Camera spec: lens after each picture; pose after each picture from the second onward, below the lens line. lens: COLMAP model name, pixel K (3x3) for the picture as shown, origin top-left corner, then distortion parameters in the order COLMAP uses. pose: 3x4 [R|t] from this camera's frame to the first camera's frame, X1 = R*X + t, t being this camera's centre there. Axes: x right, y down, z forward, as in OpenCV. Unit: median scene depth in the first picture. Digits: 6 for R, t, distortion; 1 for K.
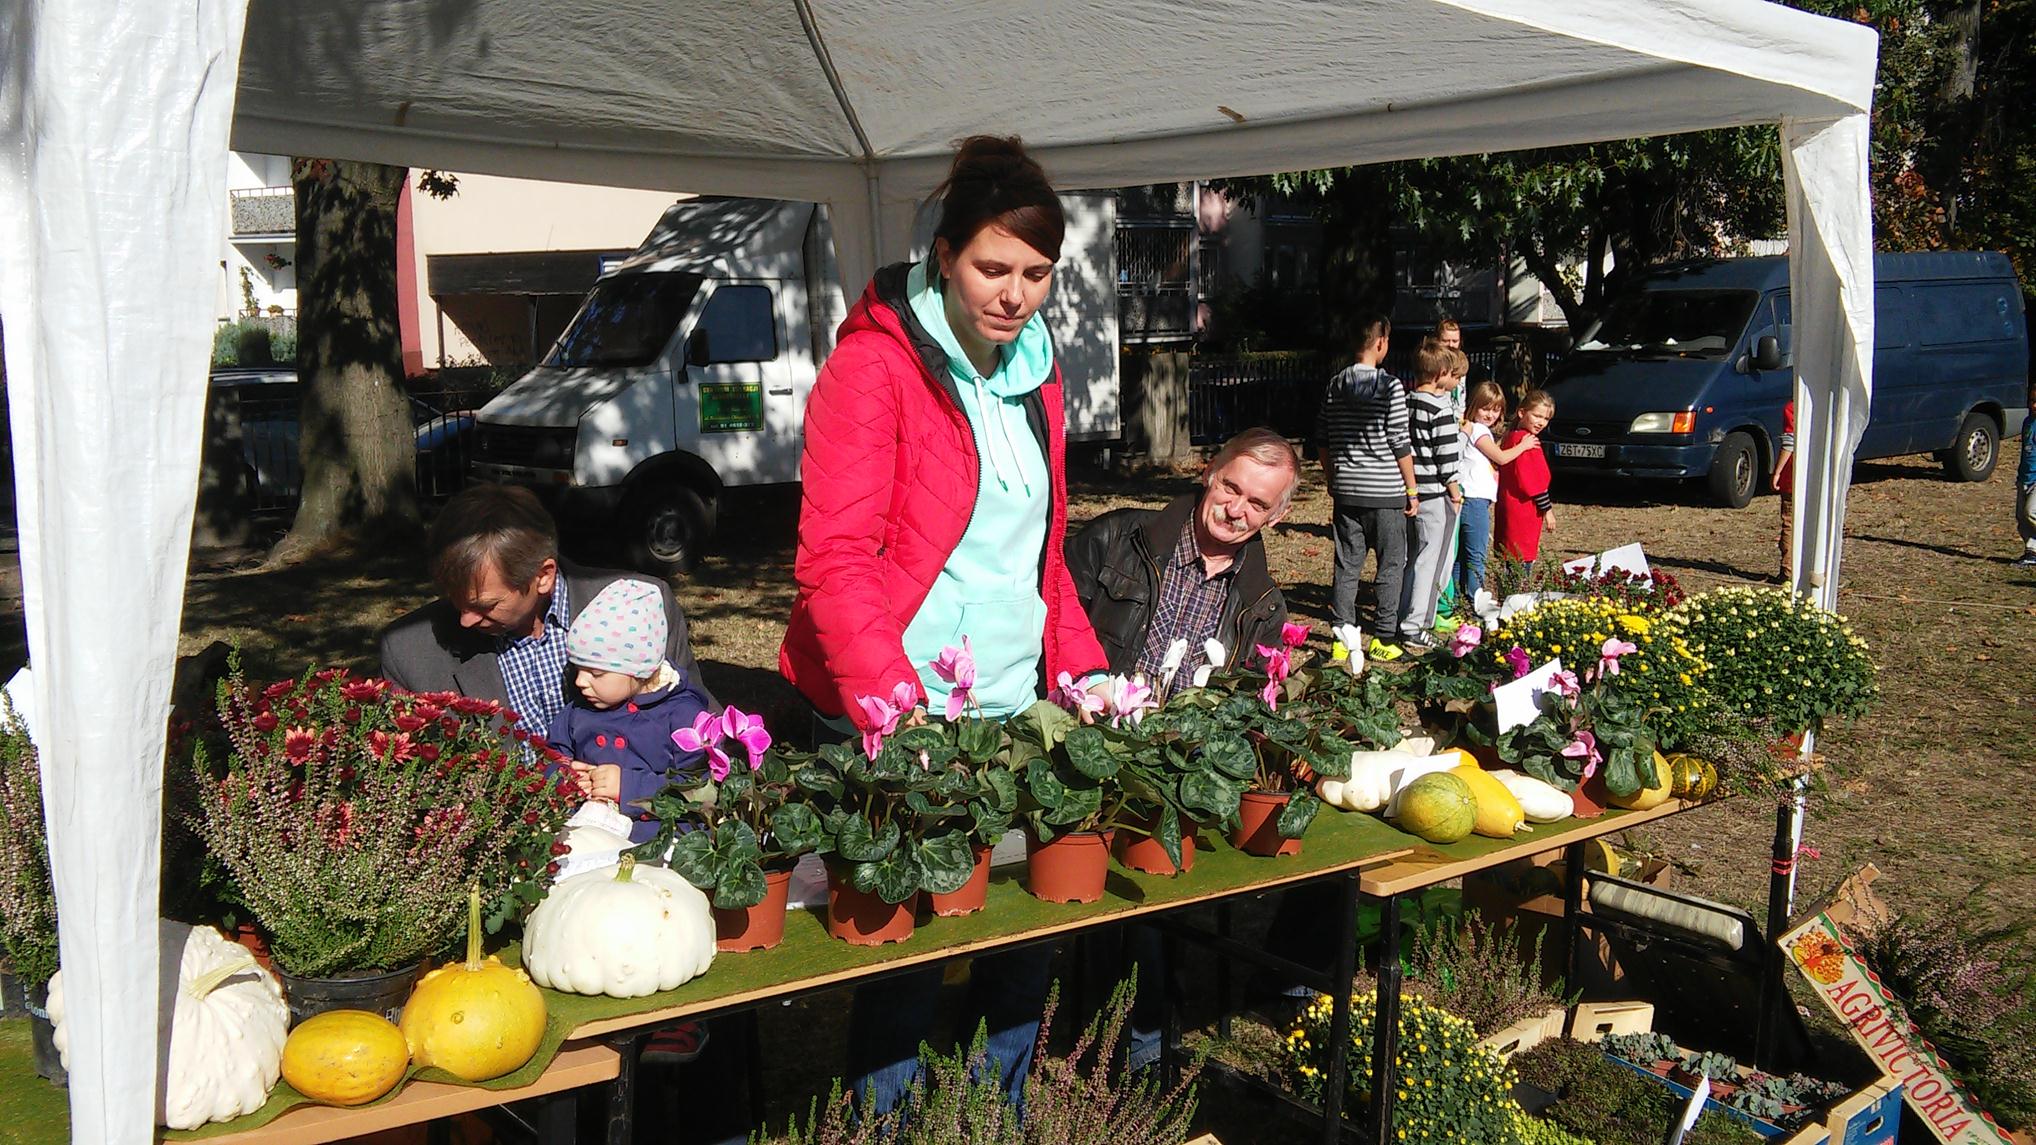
lens RADIAL K [[1779.7, 0, 1030.8], [0, 1779.7, 590.2], [0, 0, 1]] dist [0.071709, -0.133226]
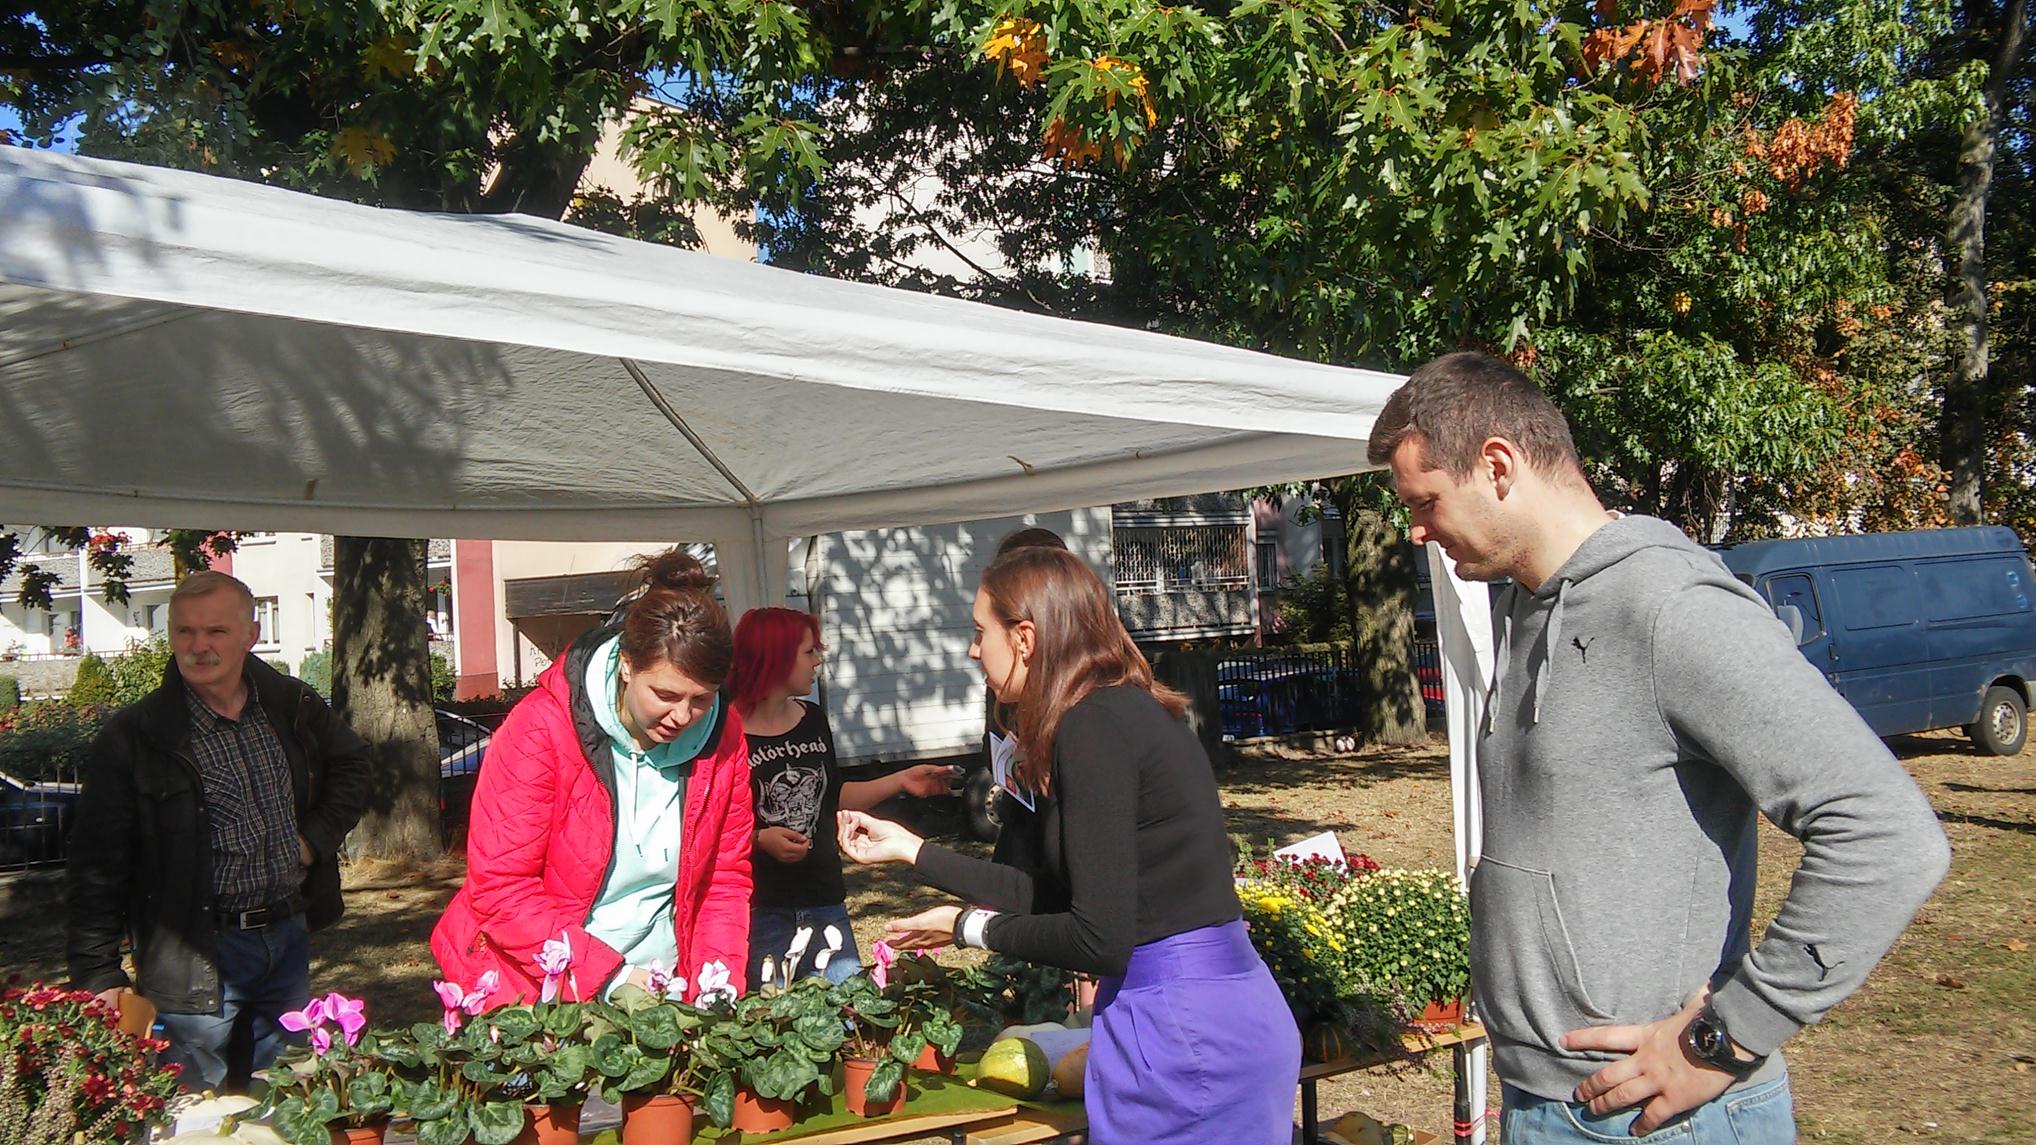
lens RADIAL K [[1797.3, 0, 1031.6], [0, 1797.3, 585.9], [0, 0, 1]] dist [0.085588, -0.153793]
pose [[0.998136, -0.035927, -0.049326, 0.167134], [0.027162, 0.985399, -0.168082, 0.005118], [0.054644, 0.166429, 0.984538, -0.112559]]
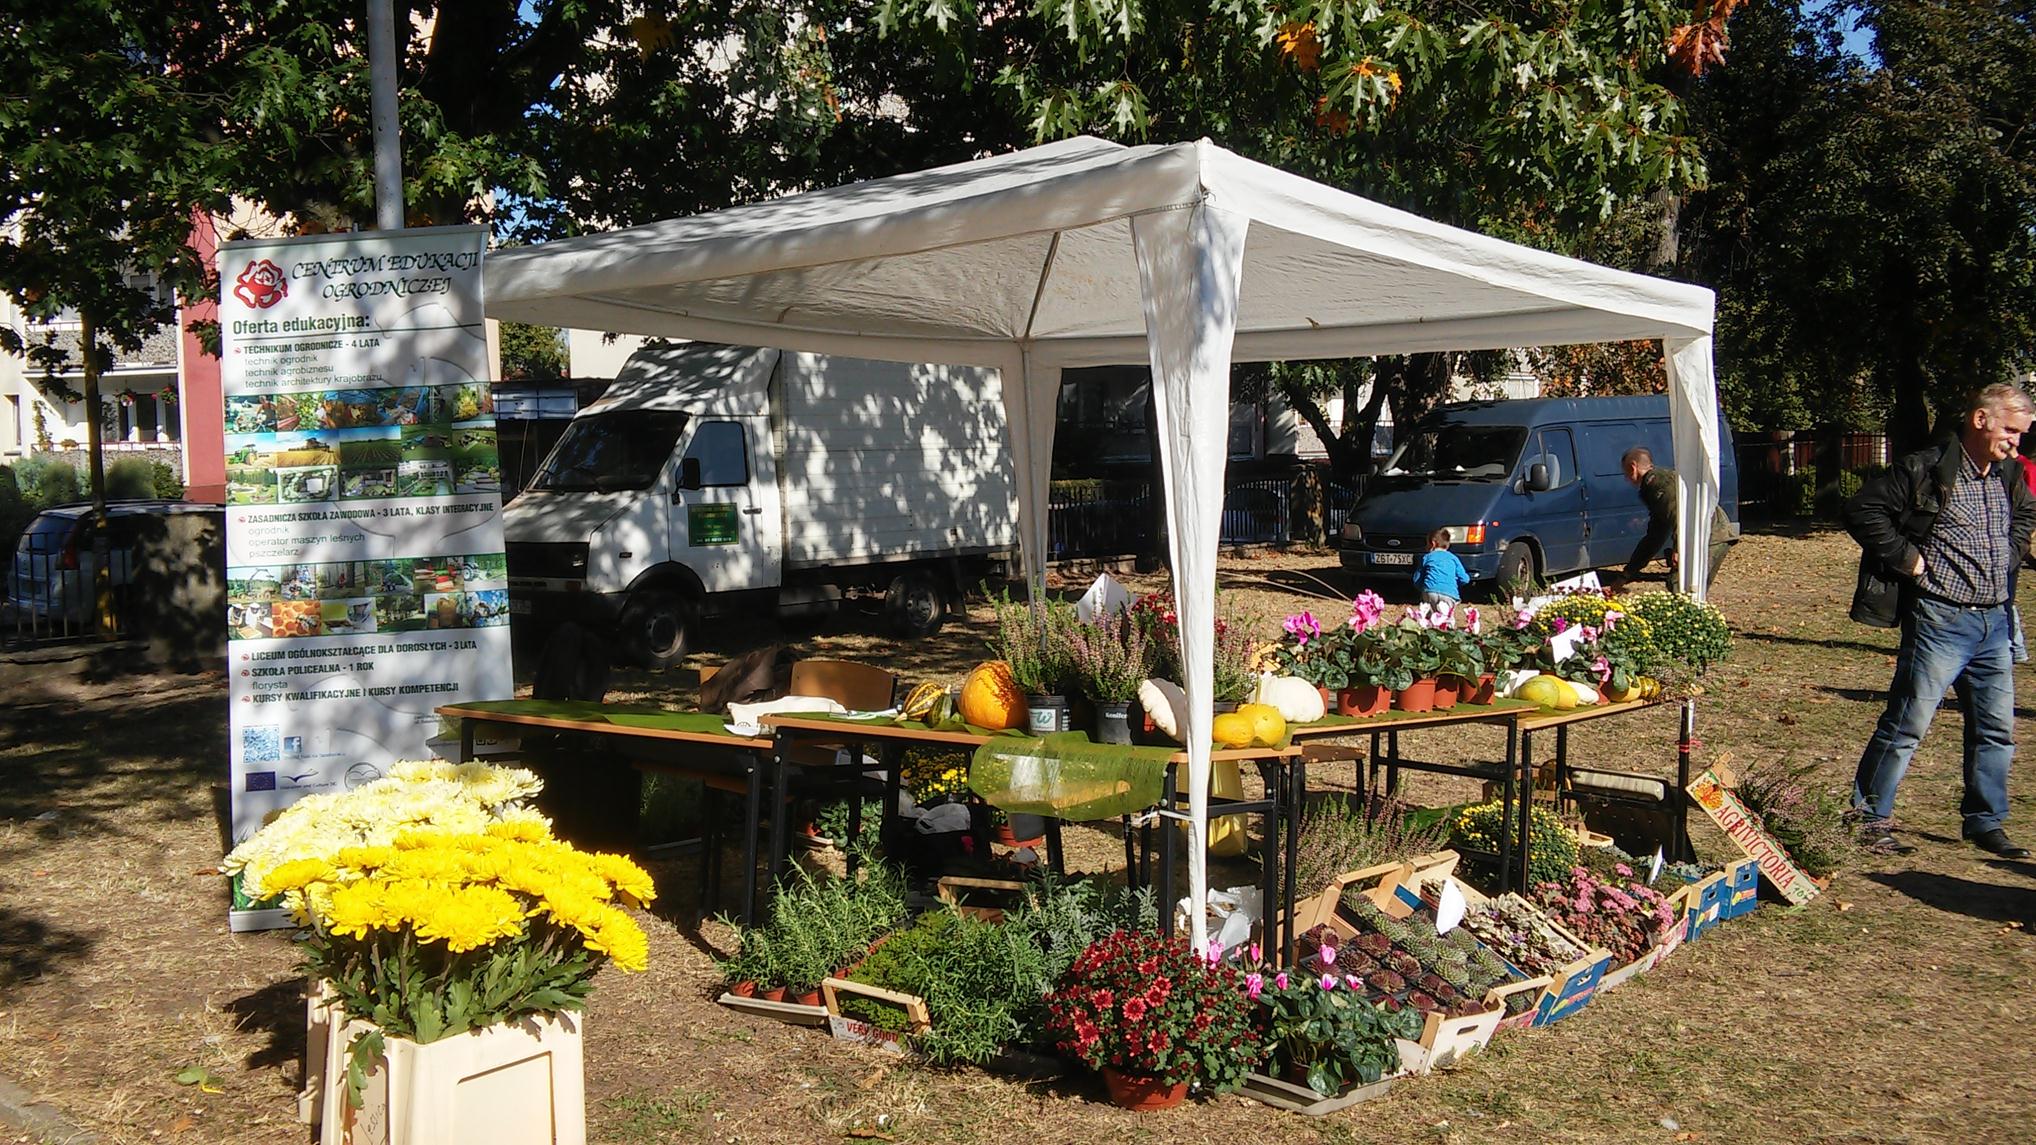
lens RADIAL K [[1797.3, 0, 1031.6], [0, 1797.3, 585.9], [0, 0, 1]] dist [0.085588, -0.153793]
pose [[0.989508, -0.012726, 0.143918, -0.359503], [0.023680, 0.996928, -0.074654, 0.083057], [-0.142526, 0.077278, 0.986770, -0.522411]]
